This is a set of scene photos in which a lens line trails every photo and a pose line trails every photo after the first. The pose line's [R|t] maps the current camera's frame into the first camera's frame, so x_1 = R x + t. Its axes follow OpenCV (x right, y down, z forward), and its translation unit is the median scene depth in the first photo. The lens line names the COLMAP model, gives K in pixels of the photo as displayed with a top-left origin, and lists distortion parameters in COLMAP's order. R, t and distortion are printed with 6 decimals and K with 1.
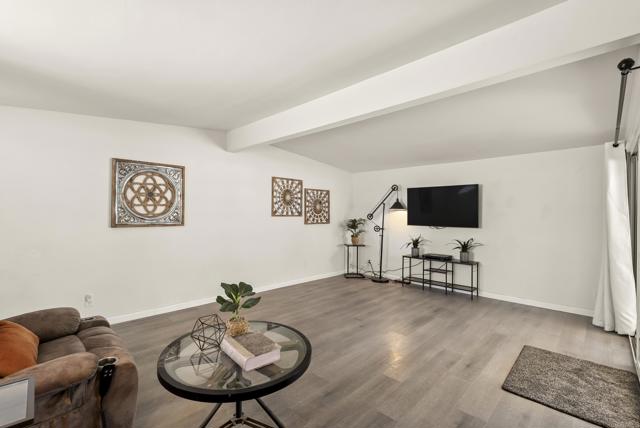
lens RADIAL K [[292.7, 0, 321.2], [0, 292.7, 211.1], [0, 0, 1]] dist [0.000121, -0.000059]
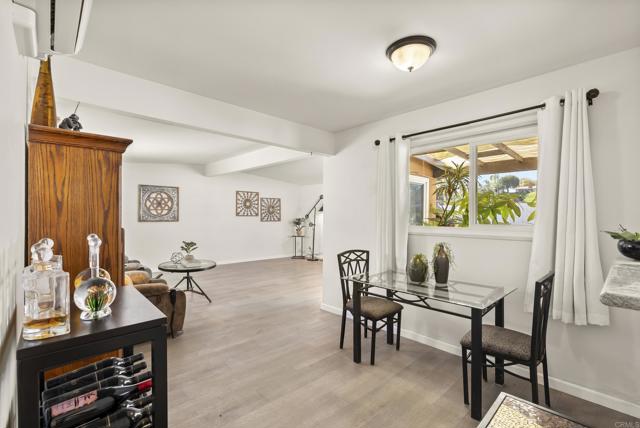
lens RADIAL K [[292.7, 0, 319.6], [0, 292.7, 213.2], [0, 0, 1]] dist [0.000121, -0.000059]
pose [[0.999007, 0.000978, -0.044550, 0.325898], [-0.000694, 0.999979, 0.006371, -0.007765], [0.044556, -0.006334, 0.998987, -0.510268]]
